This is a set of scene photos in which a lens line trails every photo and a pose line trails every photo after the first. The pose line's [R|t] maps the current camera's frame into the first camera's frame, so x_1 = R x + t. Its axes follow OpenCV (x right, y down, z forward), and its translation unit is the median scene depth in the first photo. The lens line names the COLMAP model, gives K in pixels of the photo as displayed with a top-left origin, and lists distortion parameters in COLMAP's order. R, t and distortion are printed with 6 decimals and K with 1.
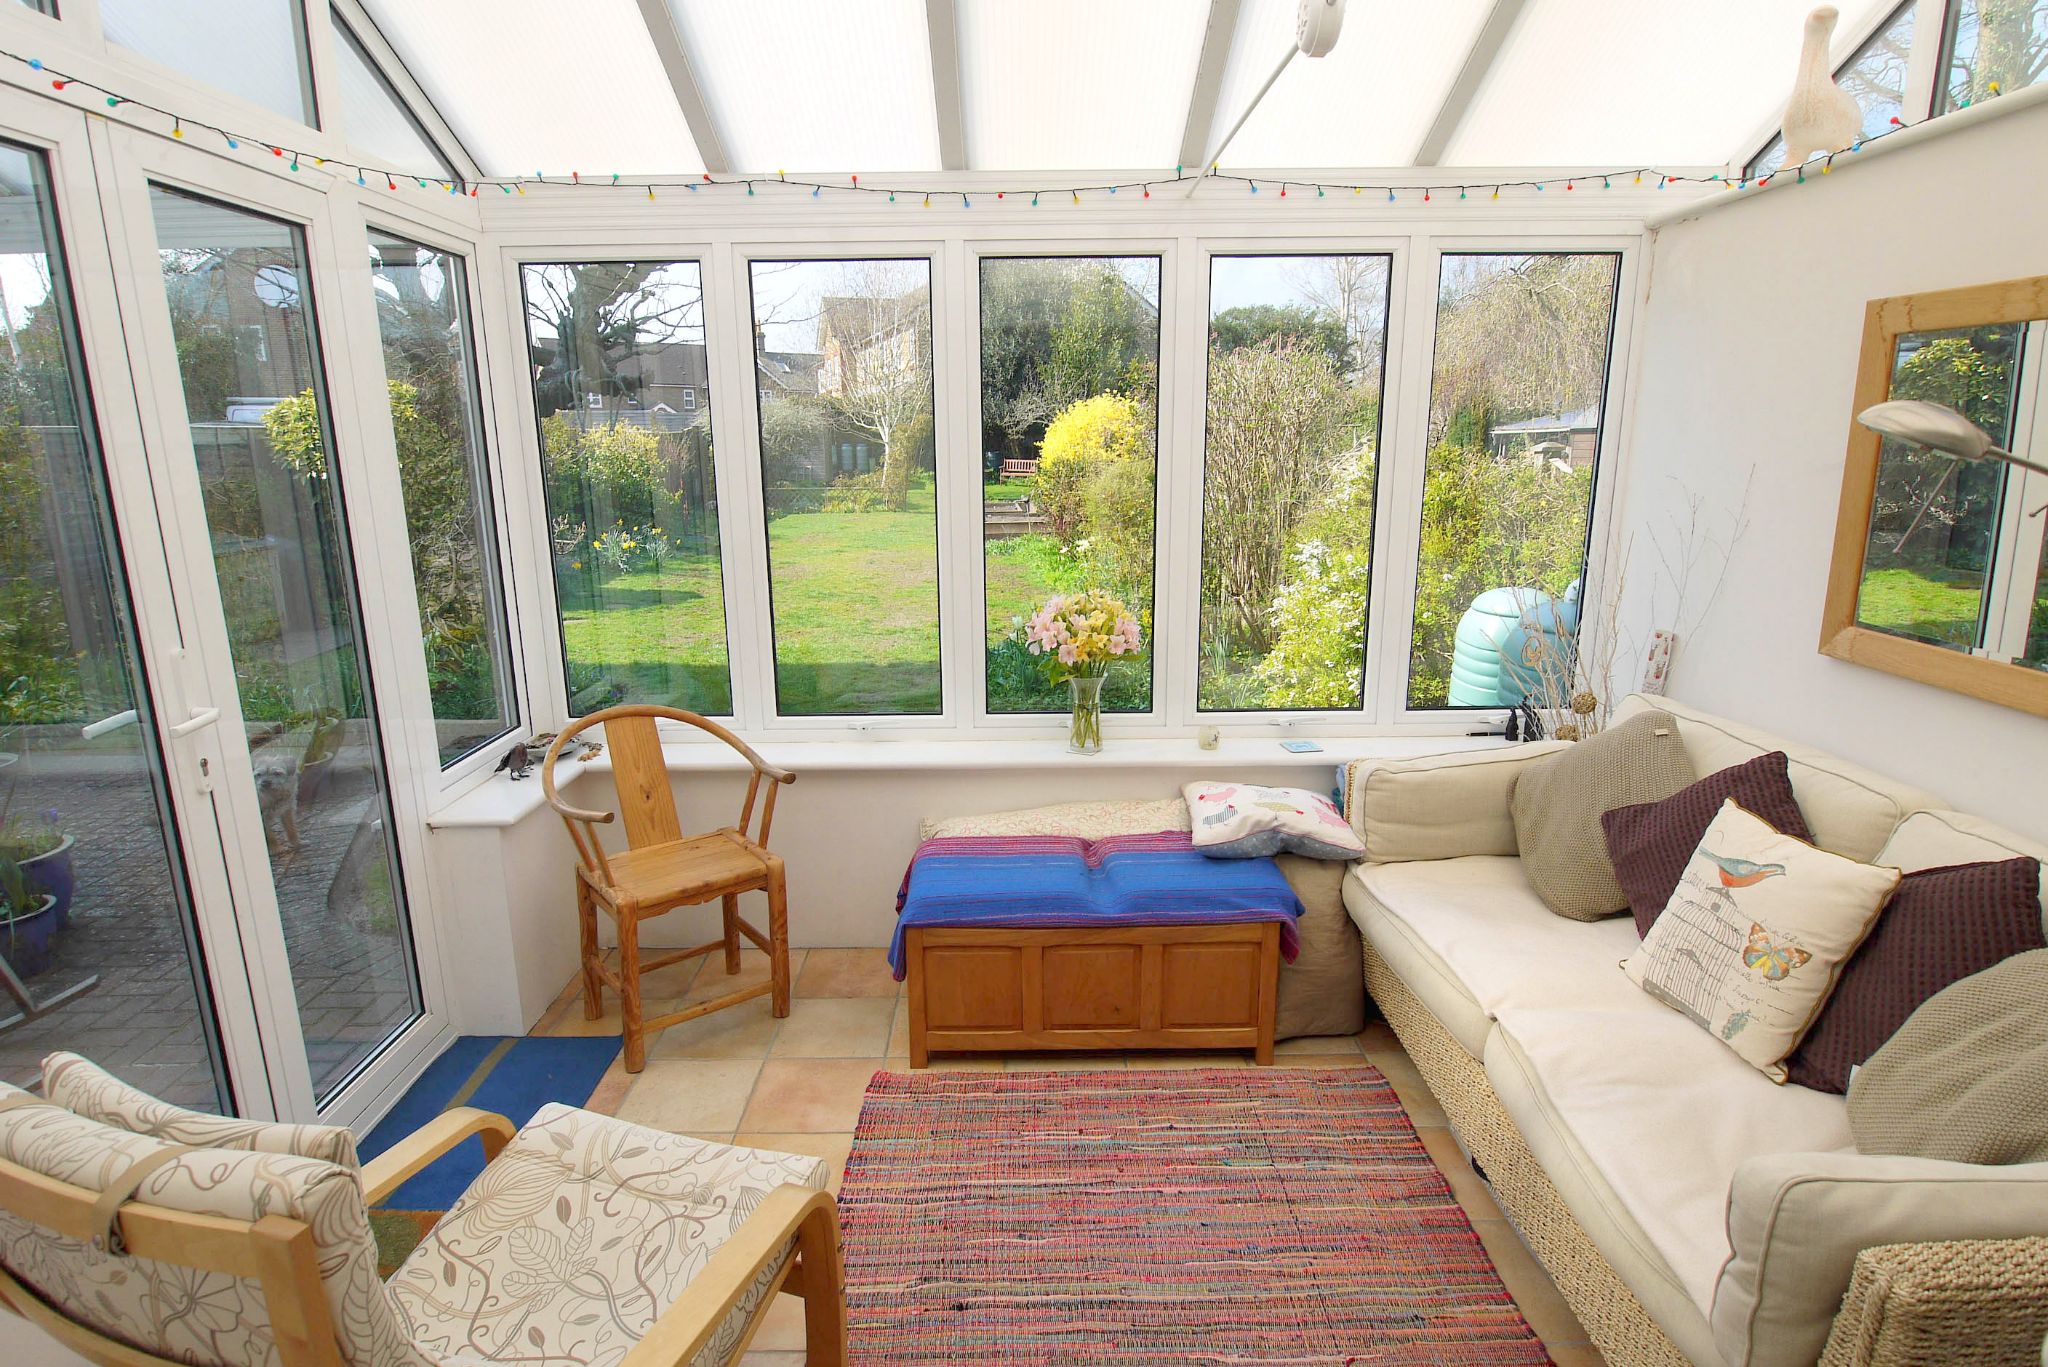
lens RADIAL K [[1081.2, 0, 1023.3], [0, 1081.2, 681.2], [0, 0, 1]] dist [-0.007415, -0.006554]
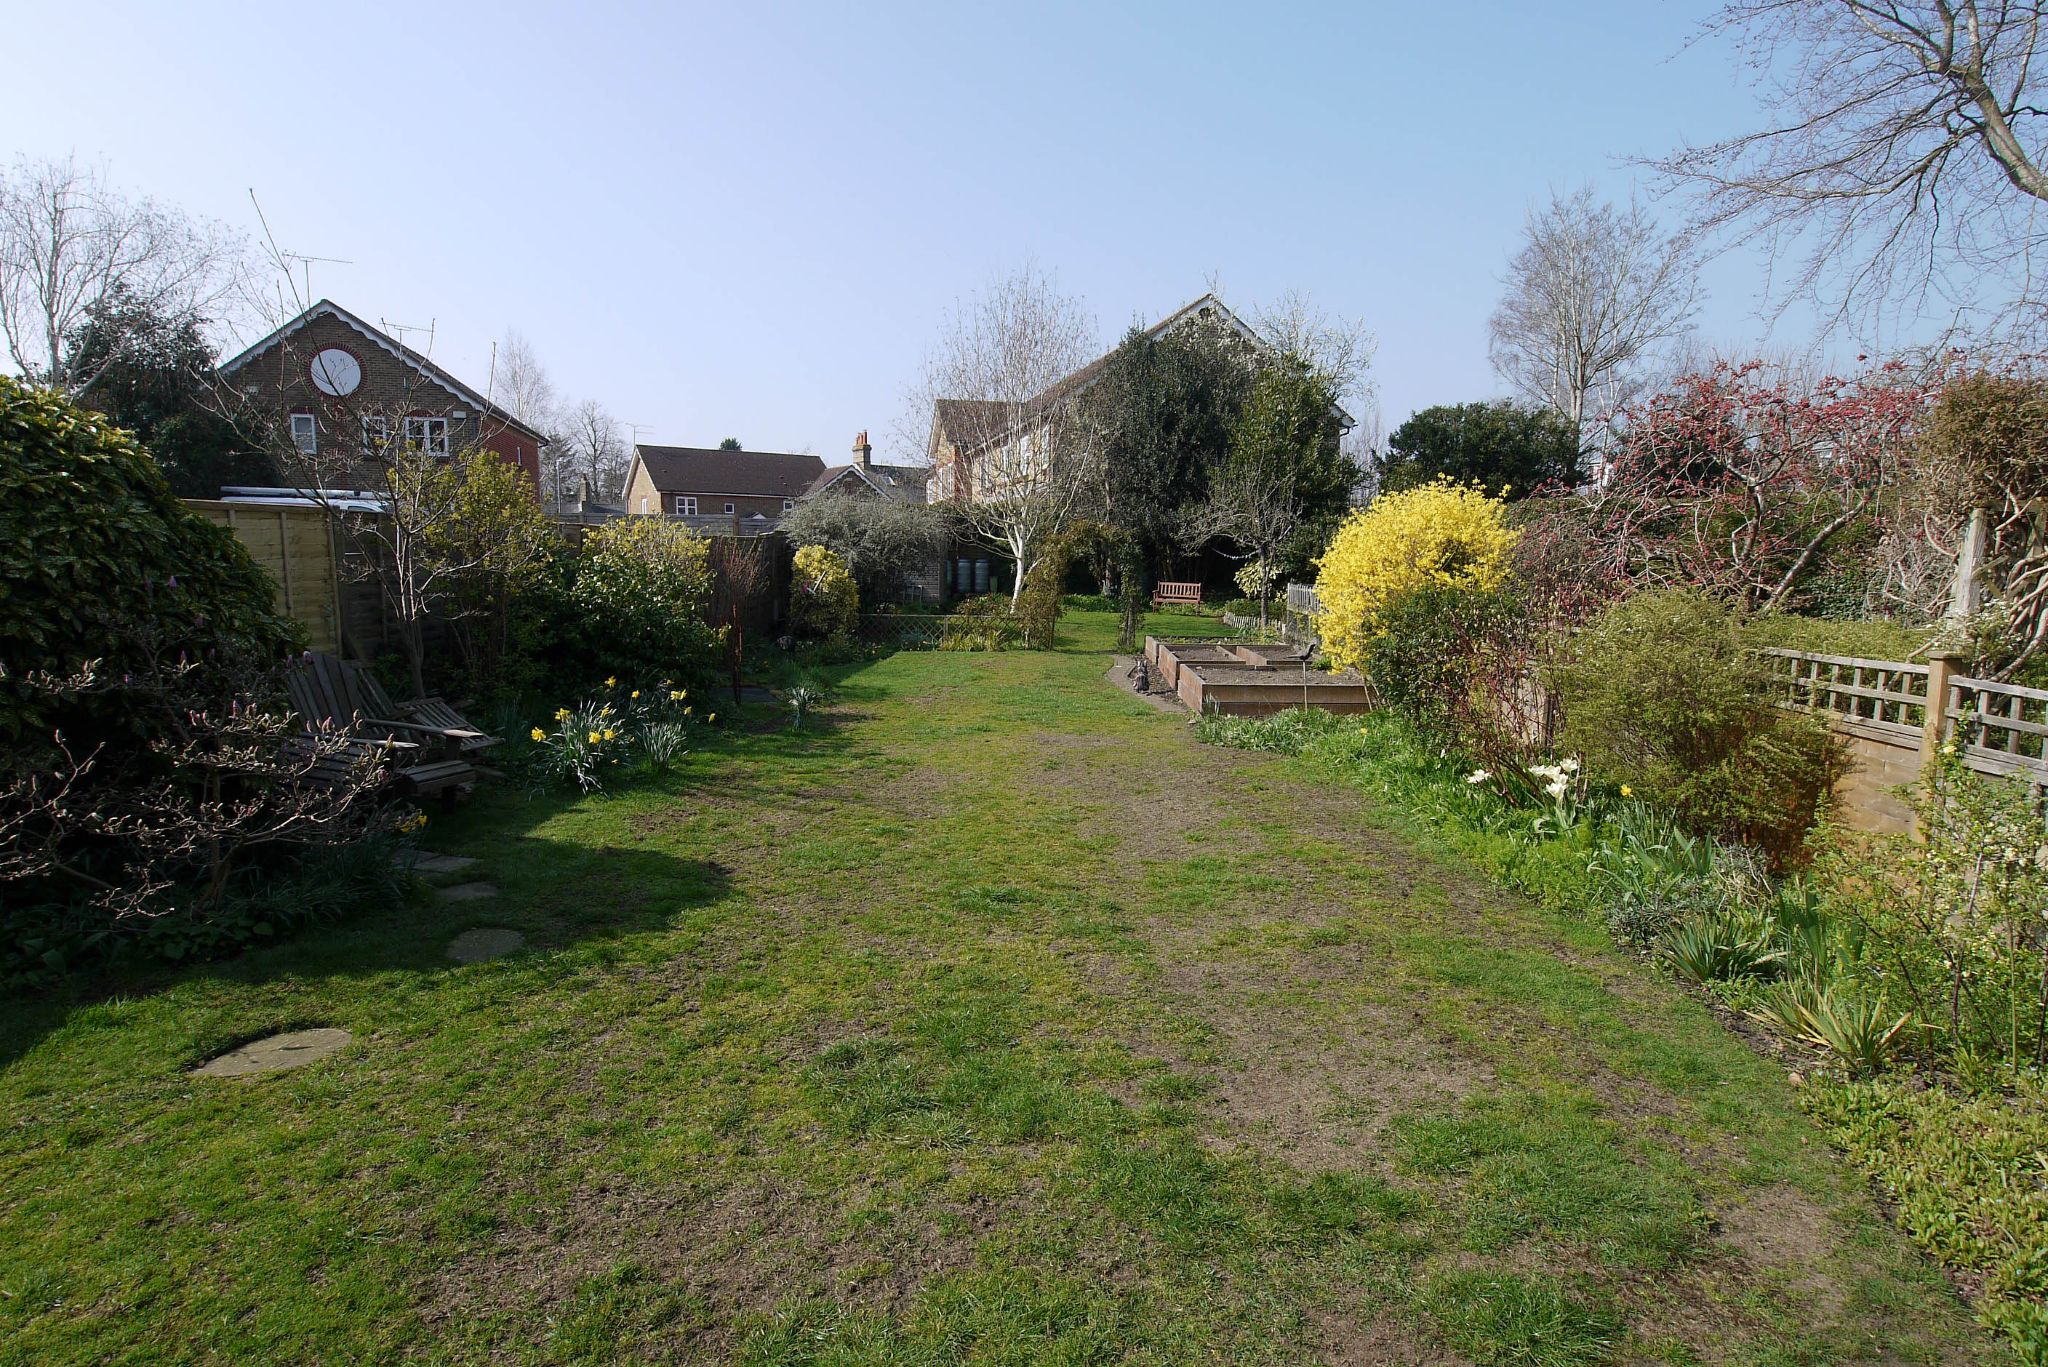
lens RADIAL K [[1081.2, 0, 1024.7], [0, 1081.2, 683.9], [0, 0, 1]] dist [-0.007415, -0.006554]
pose [[0.996317, 0.028211, -0.080968, -0.055572], [-0.036636, 0.993847, -0.104530, -0.046619], [0.077521, 0.107111, 0.991220, 0.225433]]
